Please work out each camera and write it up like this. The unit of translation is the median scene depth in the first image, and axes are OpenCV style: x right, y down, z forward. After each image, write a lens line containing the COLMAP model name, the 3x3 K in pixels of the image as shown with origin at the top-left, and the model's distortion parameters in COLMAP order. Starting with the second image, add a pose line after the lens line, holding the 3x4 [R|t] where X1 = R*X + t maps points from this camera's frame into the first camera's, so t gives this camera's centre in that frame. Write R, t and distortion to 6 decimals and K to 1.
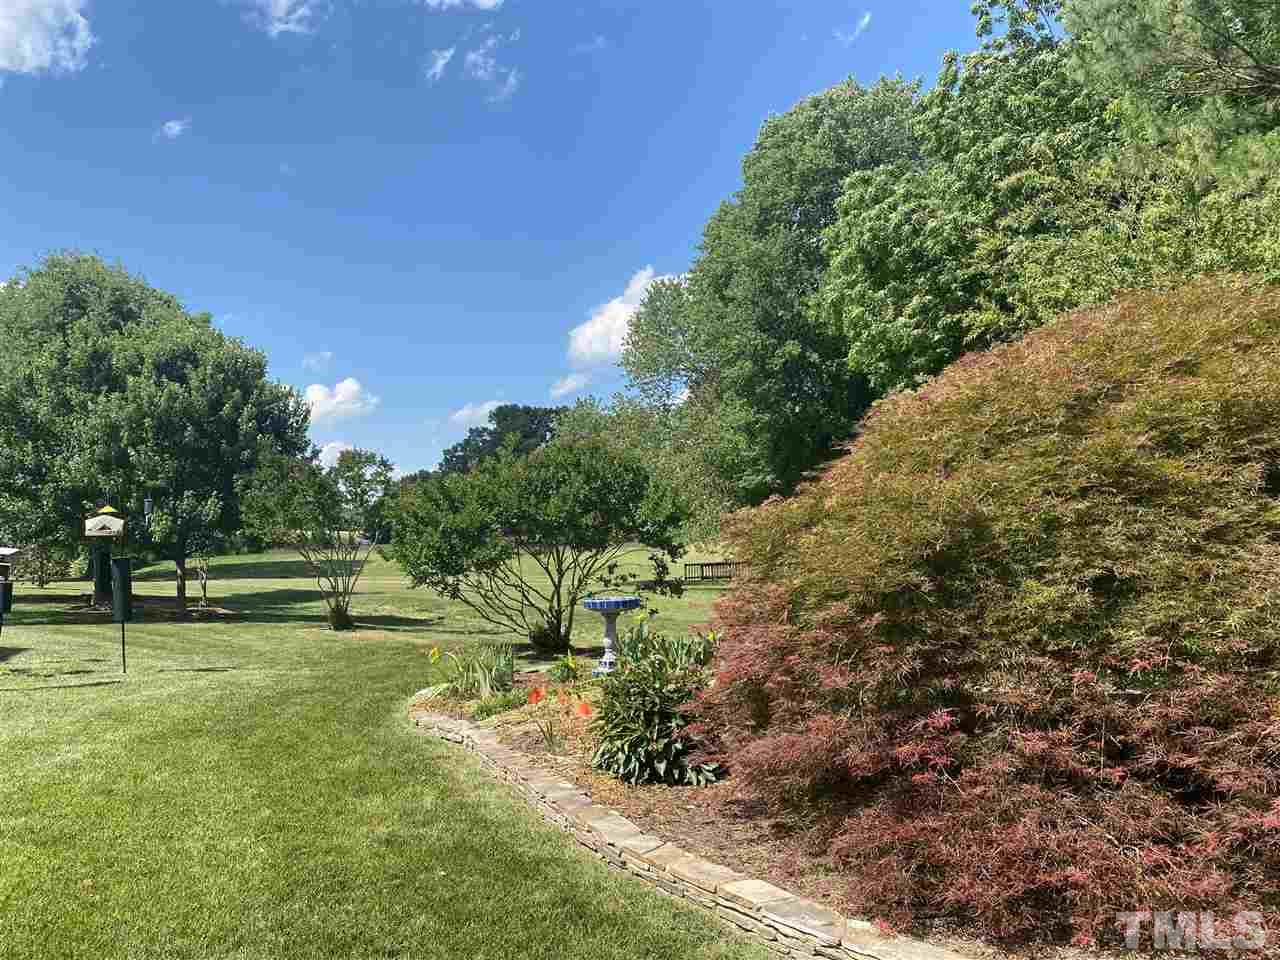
lens RADIAL K [[1056.1, 0, 640.0], [0, 1056.1, 480.0], [0, 0, 1]] dist [0.083151, 0.002406]
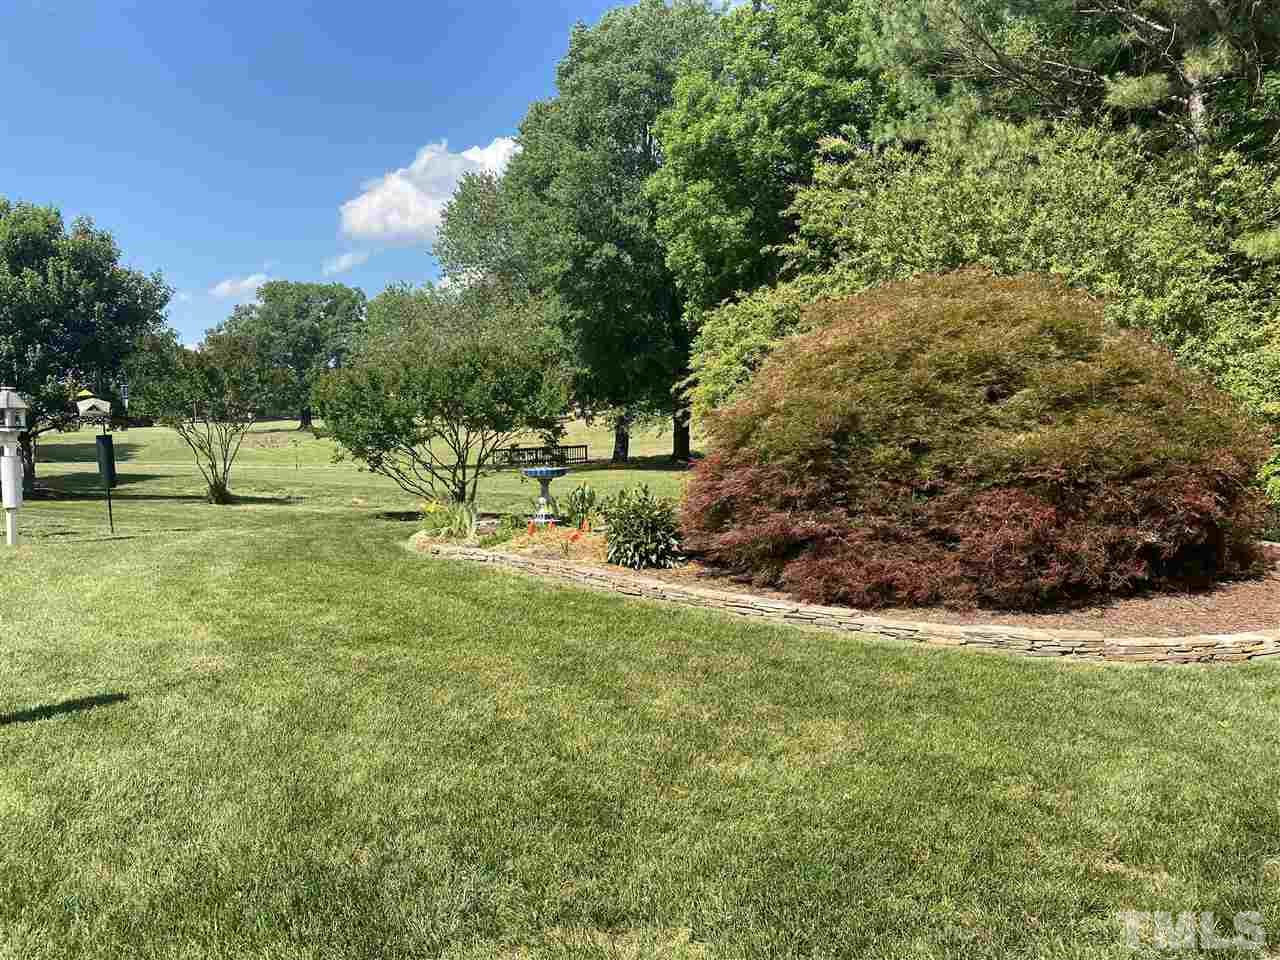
lens RADIAL K [[974.9, 0, 640.0], [0, 974.9, 480.0], [0, 0, 1]] dist [-0.011582, -0.005725]
pose [[0.984254, 0.003841, 0.176720, -0.385725], [-0.023192, 0.993927, 0.107569, -0.025163], [-0.175234, -0.109973, 0.978366, -0.686844]]
